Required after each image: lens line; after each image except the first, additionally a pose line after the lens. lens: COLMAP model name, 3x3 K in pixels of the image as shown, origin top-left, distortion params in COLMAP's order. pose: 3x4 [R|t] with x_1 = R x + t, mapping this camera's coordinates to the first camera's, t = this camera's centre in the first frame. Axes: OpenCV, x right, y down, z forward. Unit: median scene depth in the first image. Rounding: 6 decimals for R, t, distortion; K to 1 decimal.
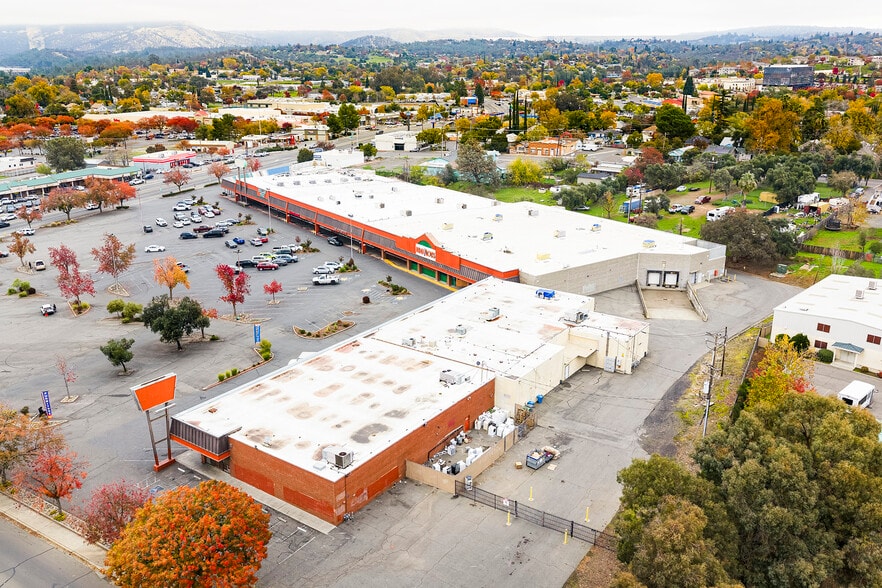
lens RADIAL K [[728.1, 0, 441.0], [0, 728.1, 294.0], [0, 0, 1]] dist [0.023043, -0.009389]
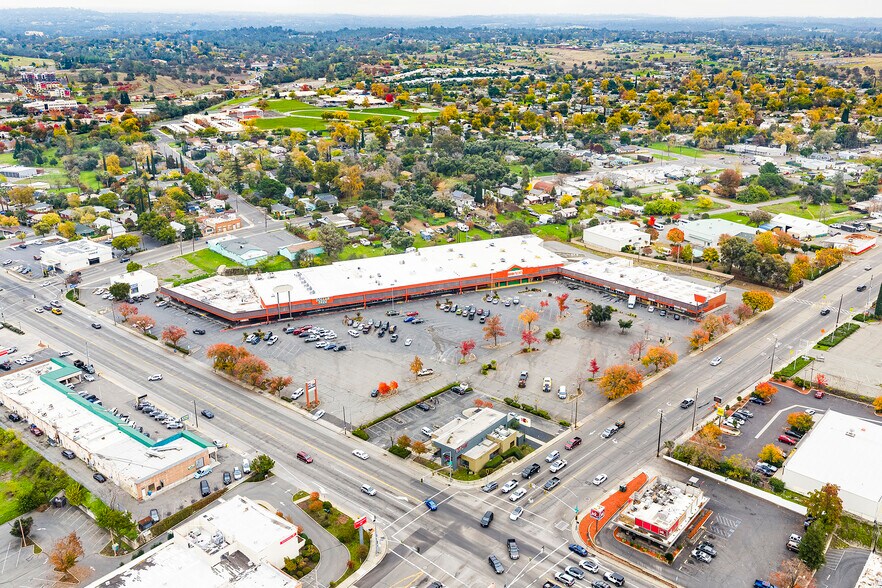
lens RADIAL K [[777.1, 0, 441.0], [0, 777.1, 294.0], [0, 0, 1]] dist [0.004700, -0.008690]
pose [[0.243568, -0.323228, 0.914439, -1.890826], [0.313777, 0.918390, 0.241047, -0.538907], [-0.917725, 0.228218, 0.325112, 0.437476]]
